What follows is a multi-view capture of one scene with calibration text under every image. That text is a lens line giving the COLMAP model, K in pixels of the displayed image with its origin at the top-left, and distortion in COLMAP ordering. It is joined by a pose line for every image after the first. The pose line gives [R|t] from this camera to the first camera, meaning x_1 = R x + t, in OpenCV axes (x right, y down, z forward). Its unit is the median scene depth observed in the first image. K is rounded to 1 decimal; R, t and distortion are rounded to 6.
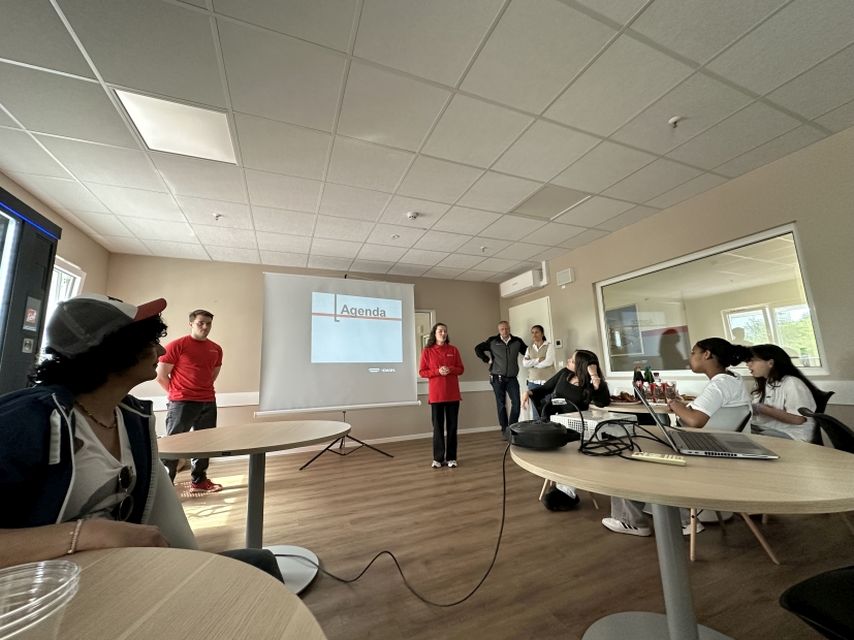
lens RADIAL K [[340.2, 0, 427.0], [0, 340.2, 320.0], [0, 0, 1]] dist [-0.002699, -0.000414]
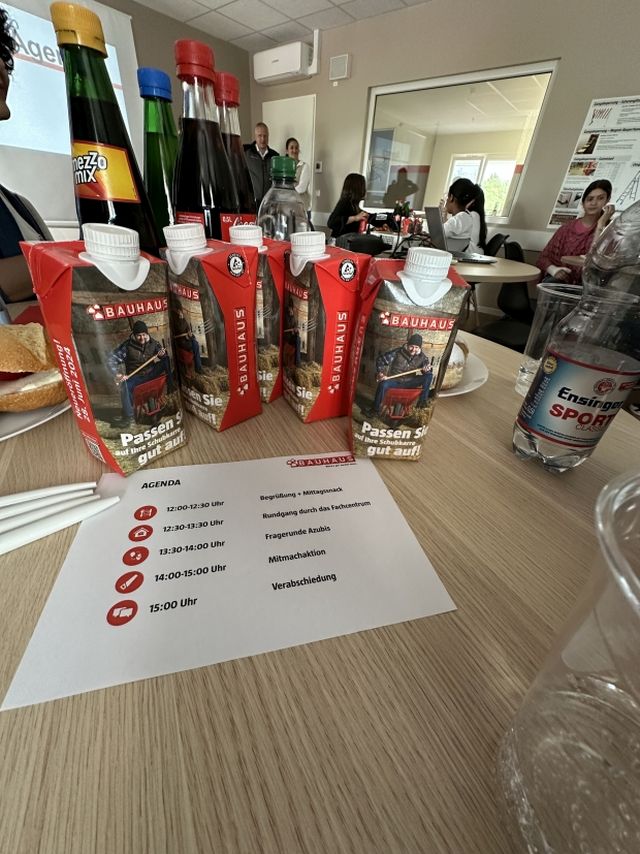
lens RADIAL K [[340.2, 0, 320.0], [0, 340.2, 427.0], [0, 0, 1]] dist [-0.002699, -0.000414]
pose [[0.886685, -0.167842, 0.430836, -0.121218], [-0.164347, 0.756538, 0.632962, 0.017511], [-0.432181, -0.632044, 0.643226, -0.042179]]
